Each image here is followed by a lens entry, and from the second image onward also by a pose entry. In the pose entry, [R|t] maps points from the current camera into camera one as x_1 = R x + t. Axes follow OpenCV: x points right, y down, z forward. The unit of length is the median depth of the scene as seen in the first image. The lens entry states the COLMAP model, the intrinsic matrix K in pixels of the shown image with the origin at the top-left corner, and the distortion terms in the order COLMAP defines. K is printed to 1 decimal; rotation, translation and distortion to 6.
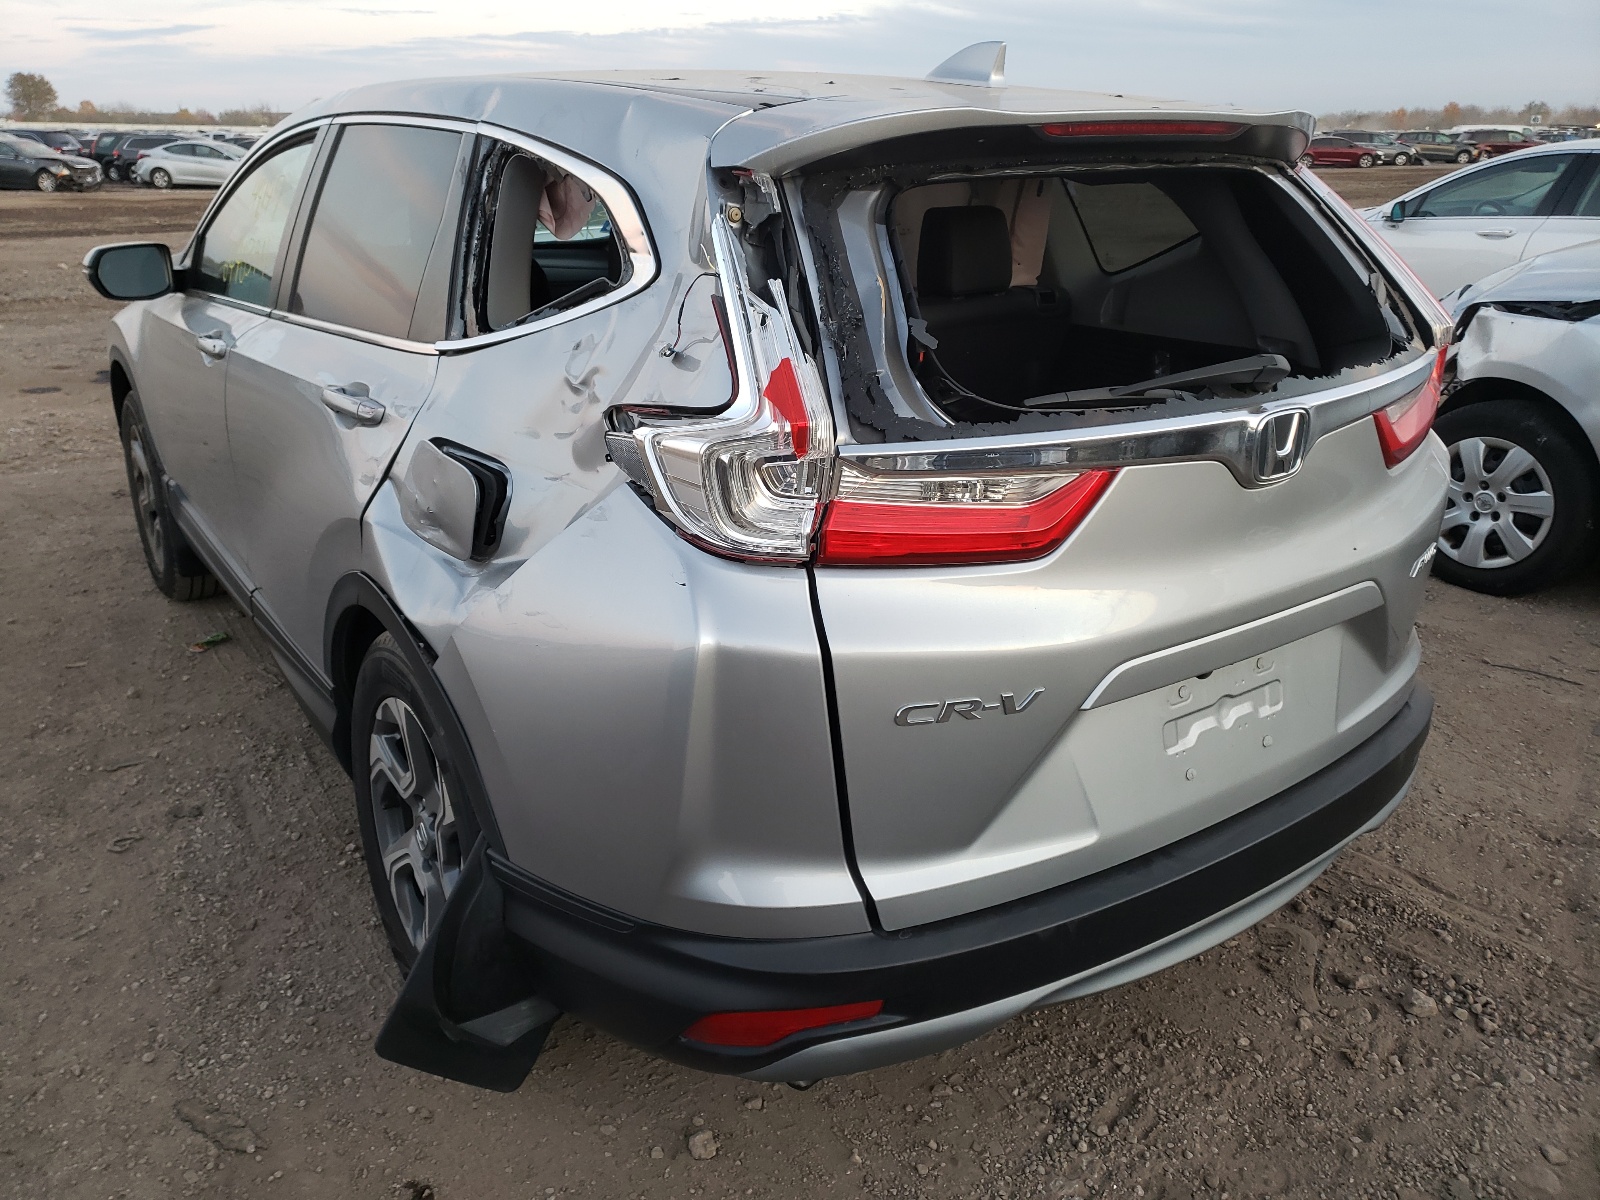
lens RADIAL K [[1169.7, 0, 799.4], [0, 1169.7, 645.1], [0, 0, 1]] dist [0.036951, 0.001973]
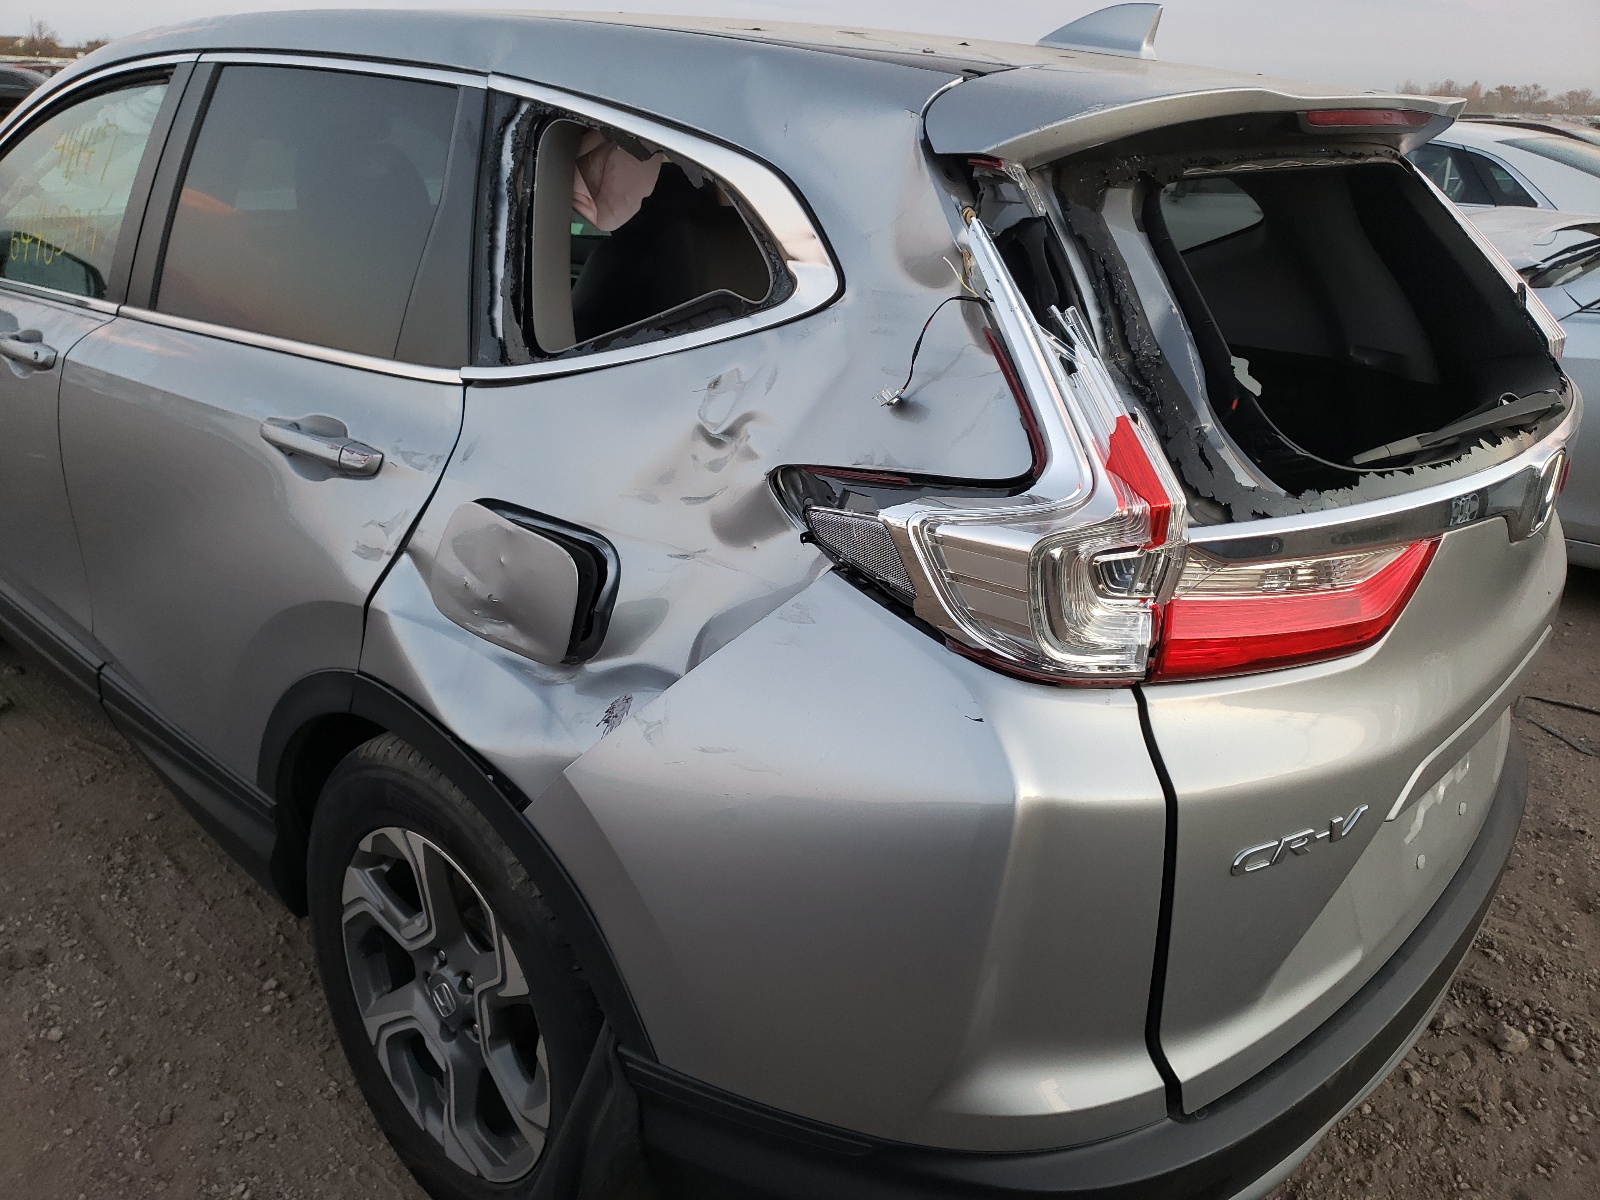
lens RADIAL K [[1169.7, 0, 799.4], [0, 1169.7, 645.1], [0, 0, 1]] dist [0.036951, 0.001973]
pose [[0.976135, -0.057528, 0.209405, -0.269770], [0.051381, 0.998077, 0.034684, -0.096796], [-0.210998, -0.023097, 0.977214, 0.216249]]
